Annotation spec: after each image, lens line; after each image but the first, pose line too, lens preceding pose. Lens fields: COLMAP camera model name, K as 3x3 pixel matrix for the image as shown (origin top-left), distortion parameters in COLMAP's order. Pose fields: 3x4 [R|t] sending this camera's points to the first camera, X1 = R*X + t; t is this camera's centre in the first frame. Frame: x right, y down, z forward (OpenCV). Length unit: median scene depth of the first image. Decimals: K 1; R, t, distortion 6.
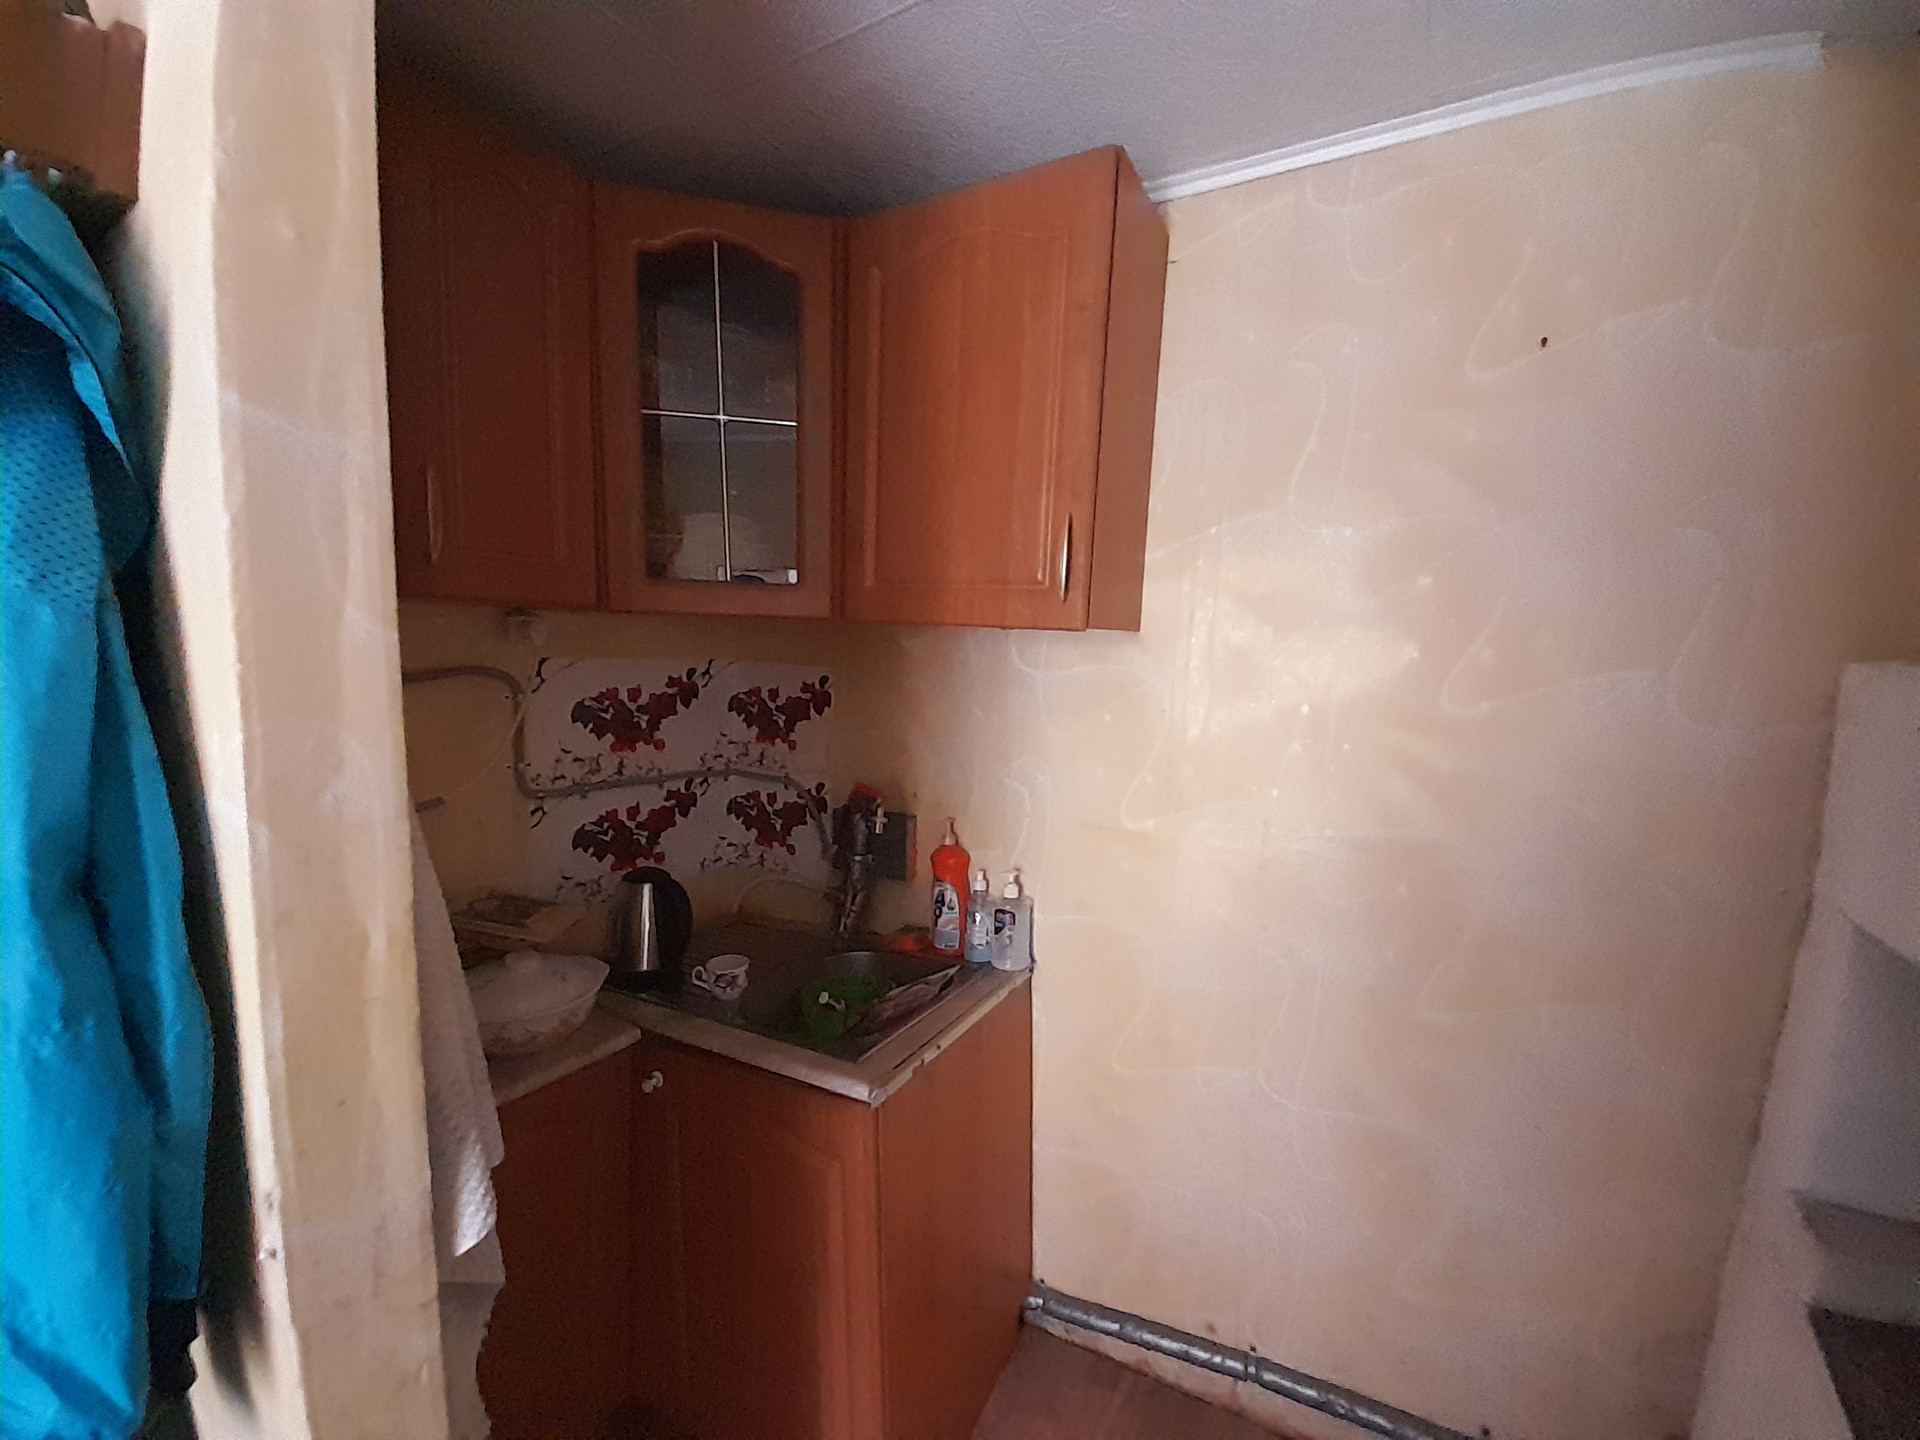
lens RADIAL K [[775.3, 0, 959.5], [0, 775.3, 717.4], [0, 0, 1]] dist [0.003886, -0.001758]
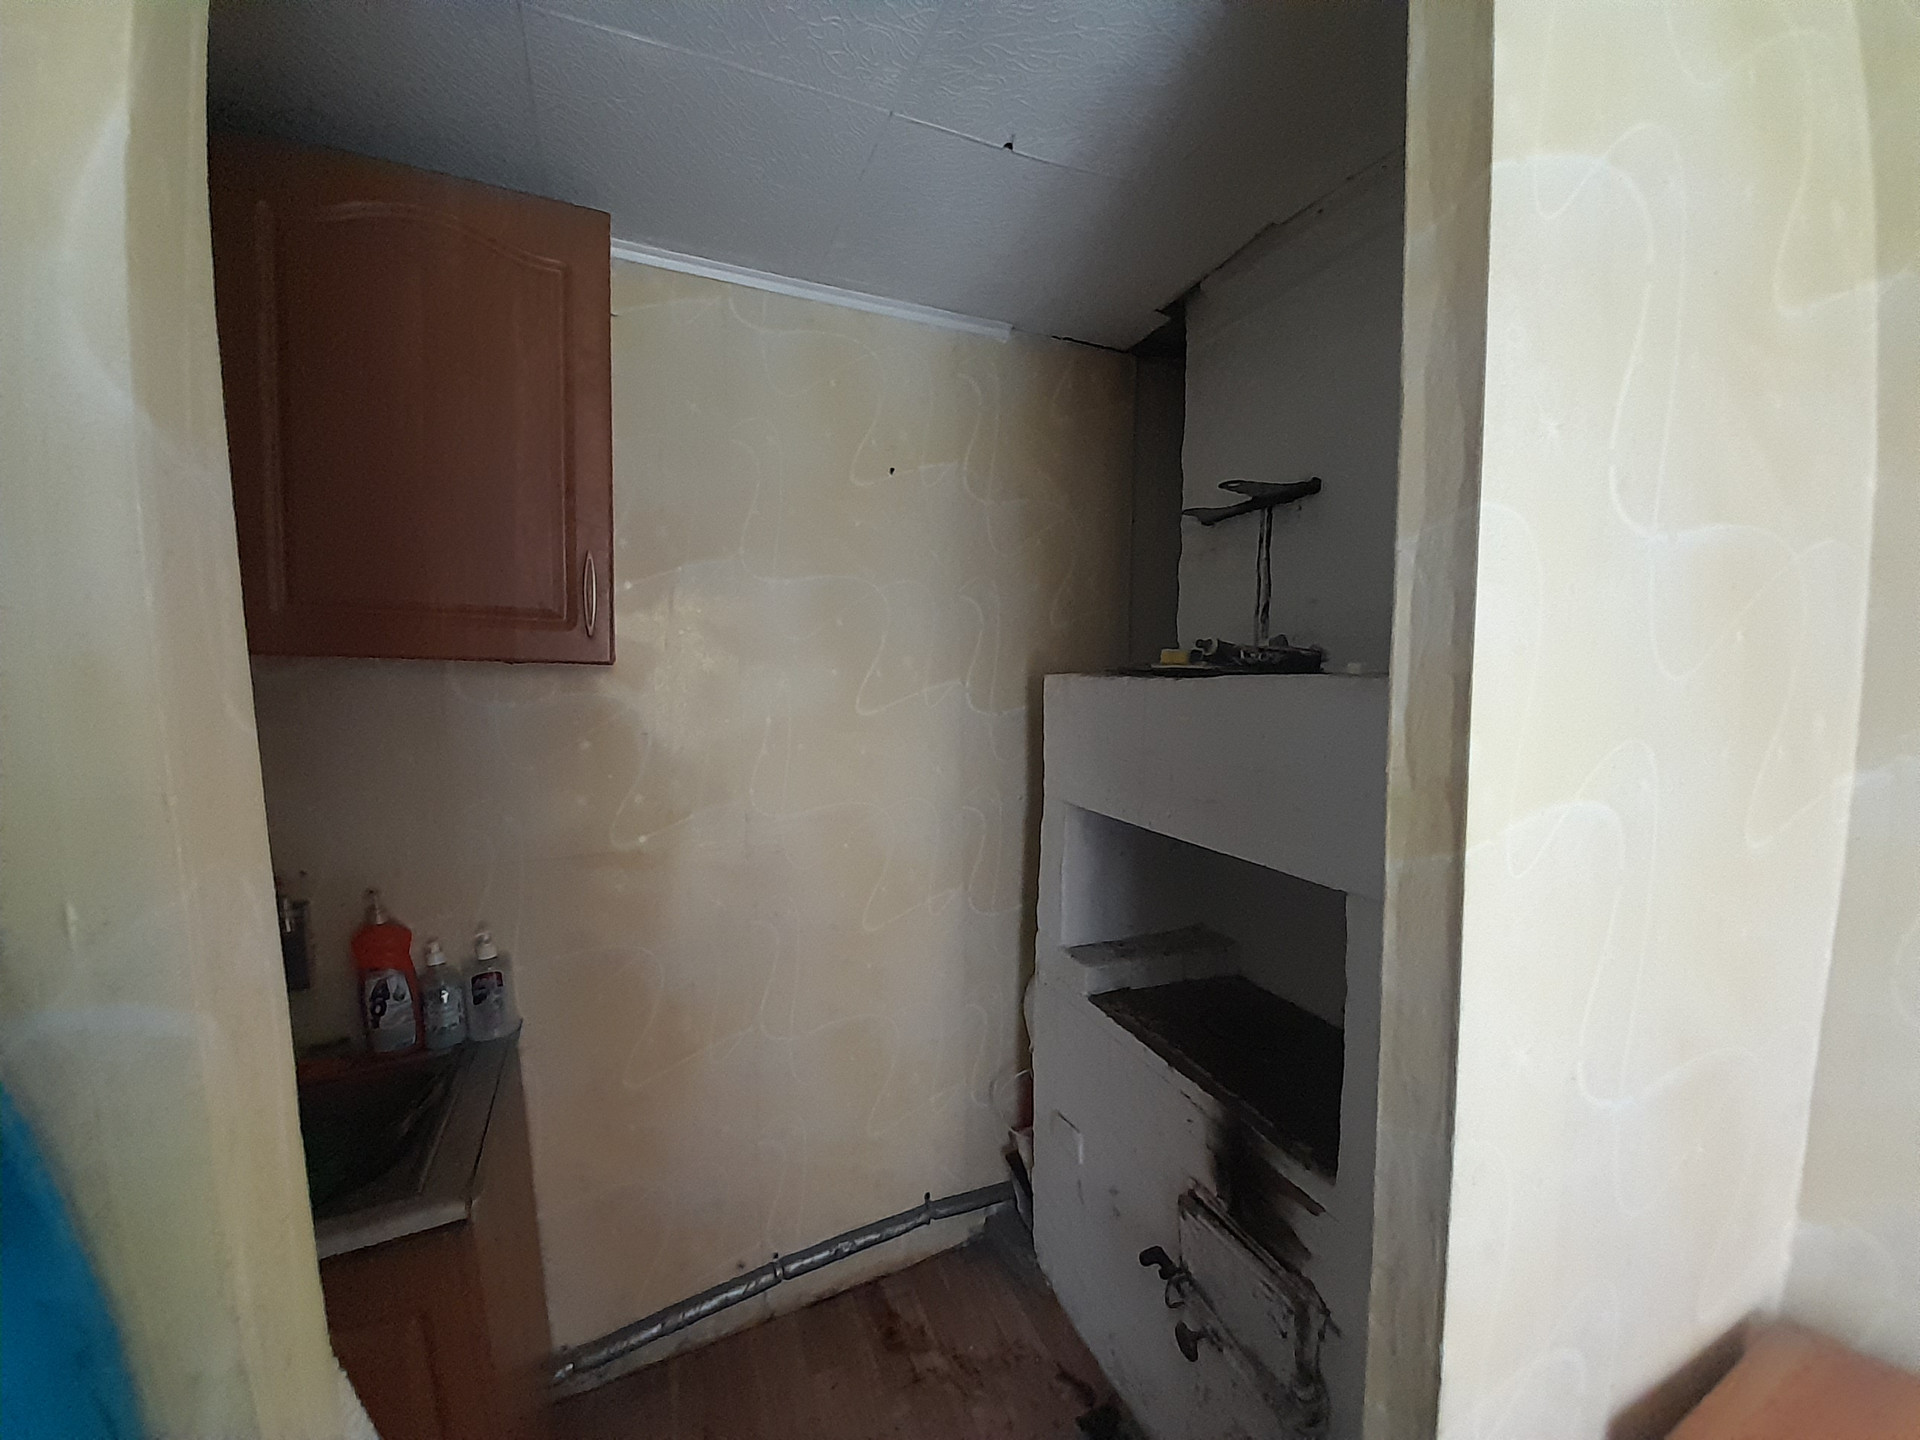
lens RADIAL K [[775.3, 0, 957.4], [0, 775.3, 716.0], [0, 0, 1]] dist [0.003886, -0.001758]
pose [[0.589909, -0.078543, 0.803641, -0.333160], [0.092199, 0.995301, 0.029596, -0.025014], [-0.802189, 0.056636, 0.594378, 0.014369]]
